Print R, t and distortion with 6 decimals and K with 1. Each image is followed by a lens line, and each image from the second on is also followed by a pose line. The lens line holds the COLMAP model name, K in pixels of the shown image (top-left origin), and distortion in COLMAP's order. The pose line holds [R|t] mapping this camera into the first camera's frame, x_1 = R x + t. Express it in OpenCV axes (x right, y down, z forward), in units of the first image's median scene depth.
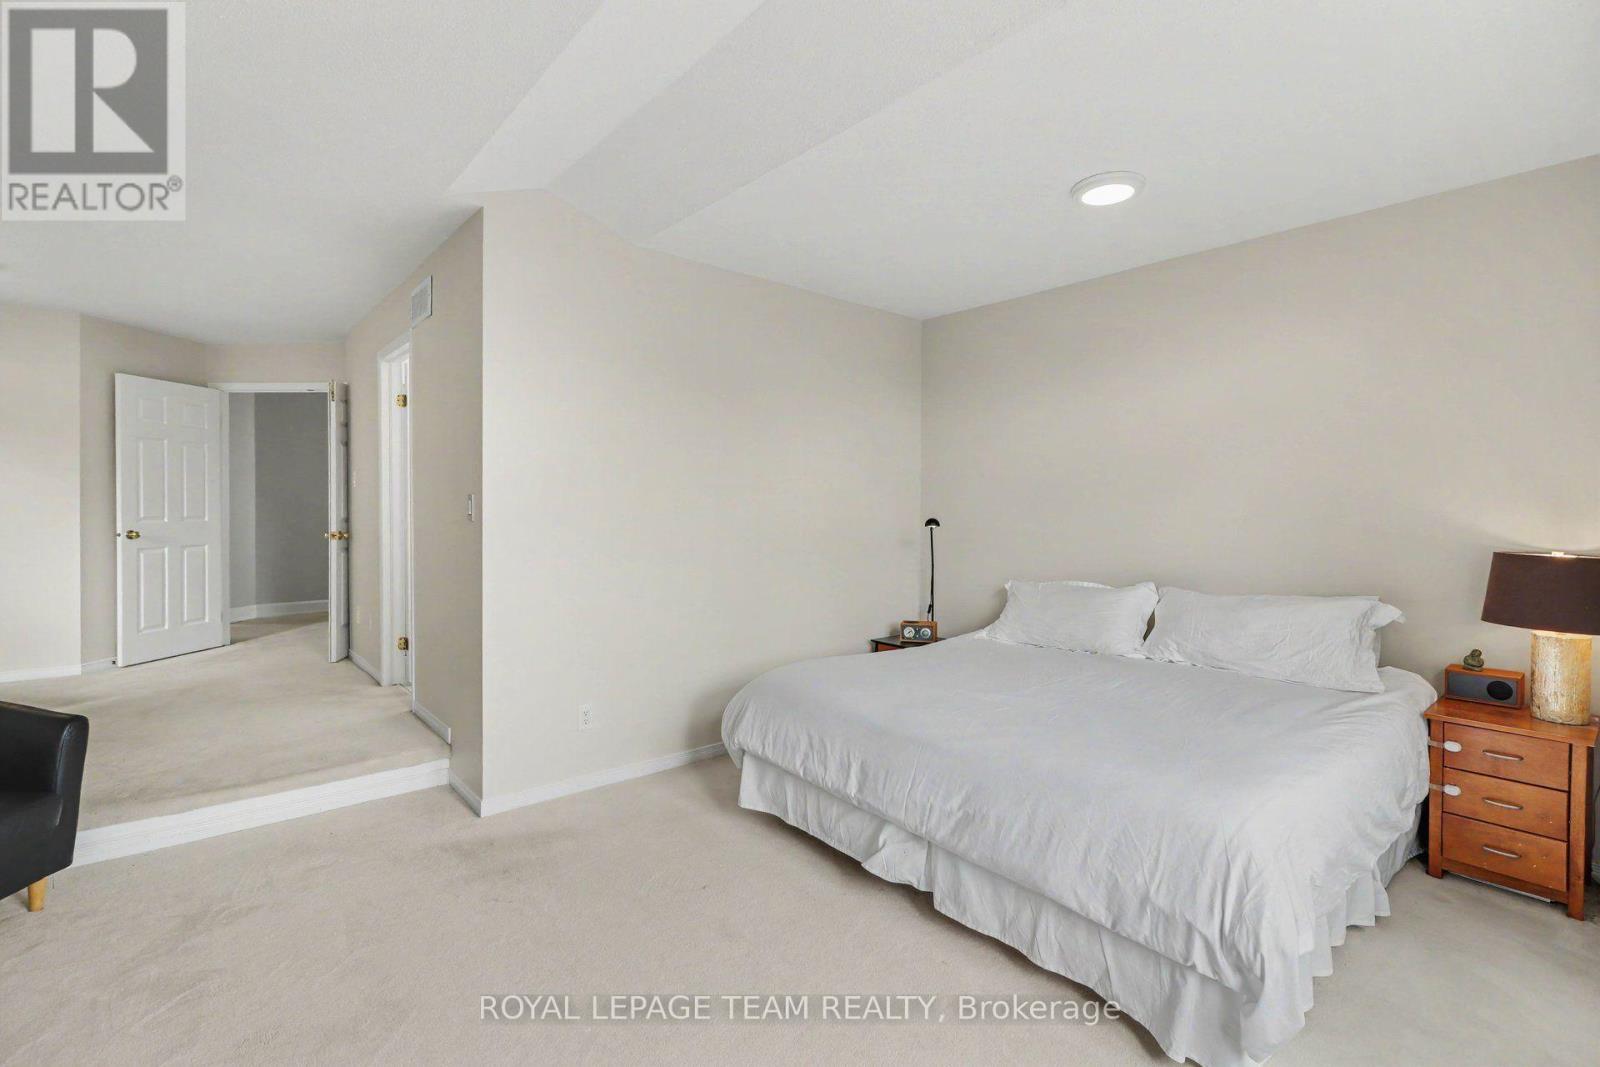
lens RADIAL K [[735.0, 0, 807.1], [0, 735.0, 514.9], [0, 0, 1]] dist [-0.000953, -0.000175]
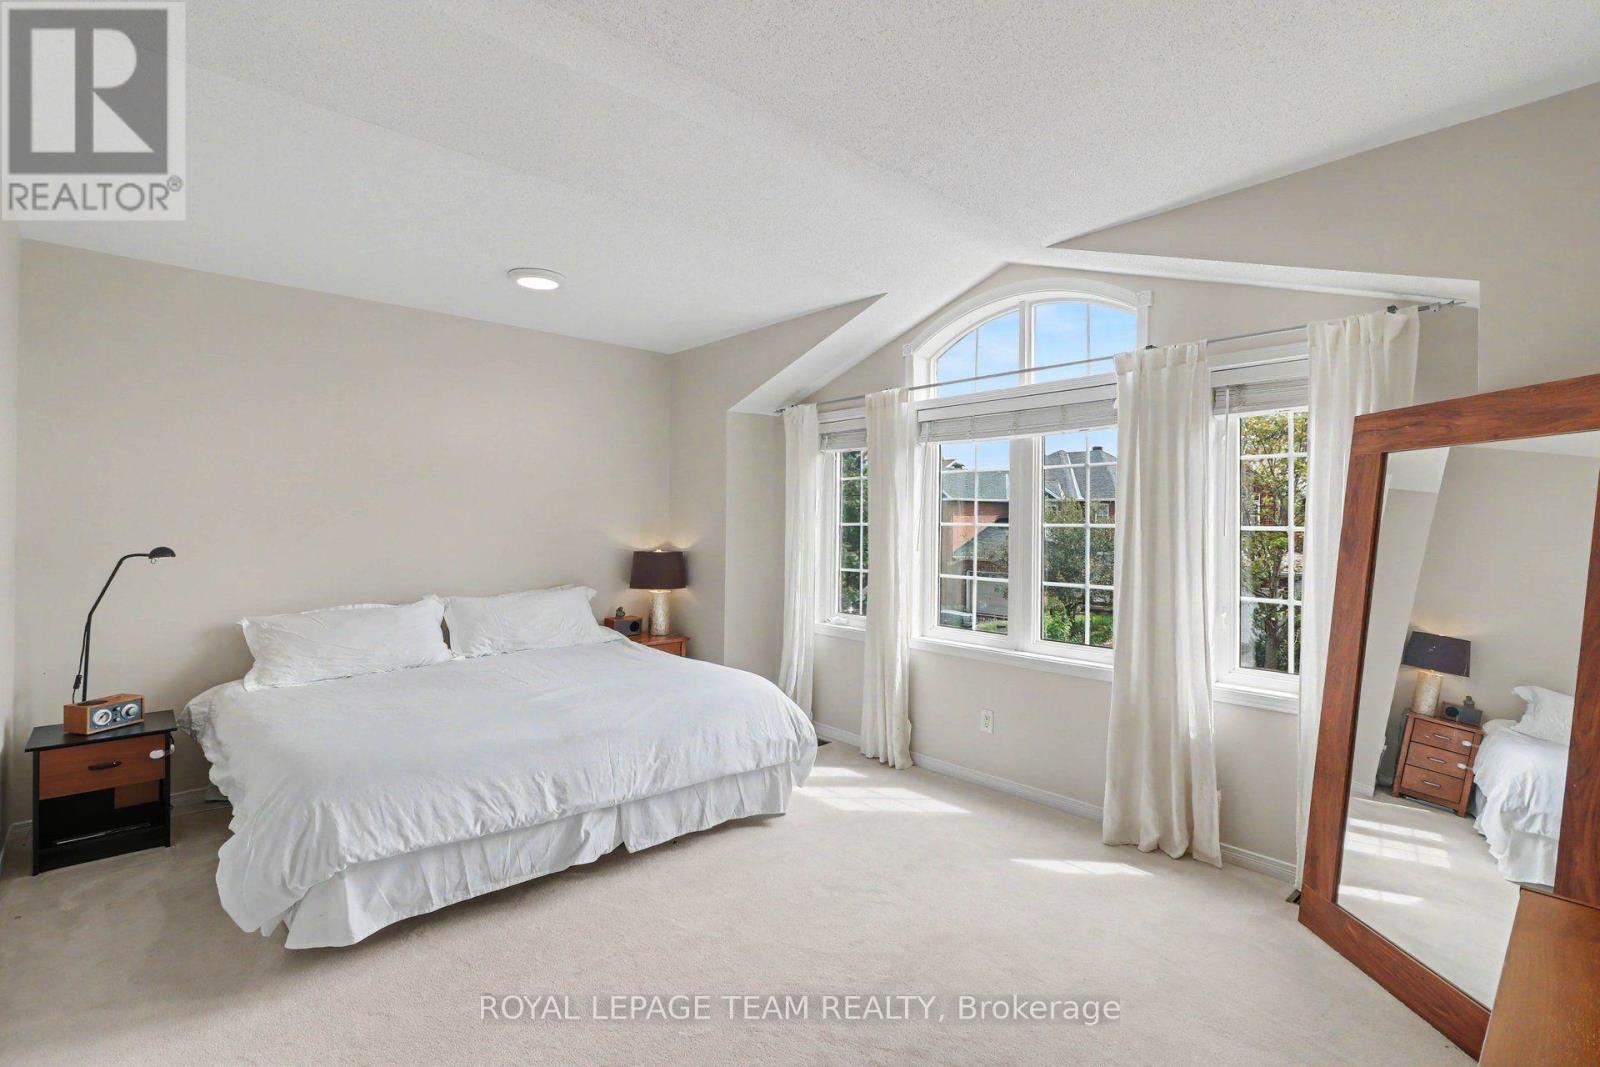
lens RADIAL K [[735.0, 0, 807.1], [0, 735.0, 514.9], [0, 0, 1]] dist [-0.000953, -0.000175]
pose [[-0.021982, 0.002809, 0.999754, -0.918888], [0.004330, 0.999987, -0.002714, -0.034827], [-0.999749, 0.004269, -0.021994, 0.605484]]
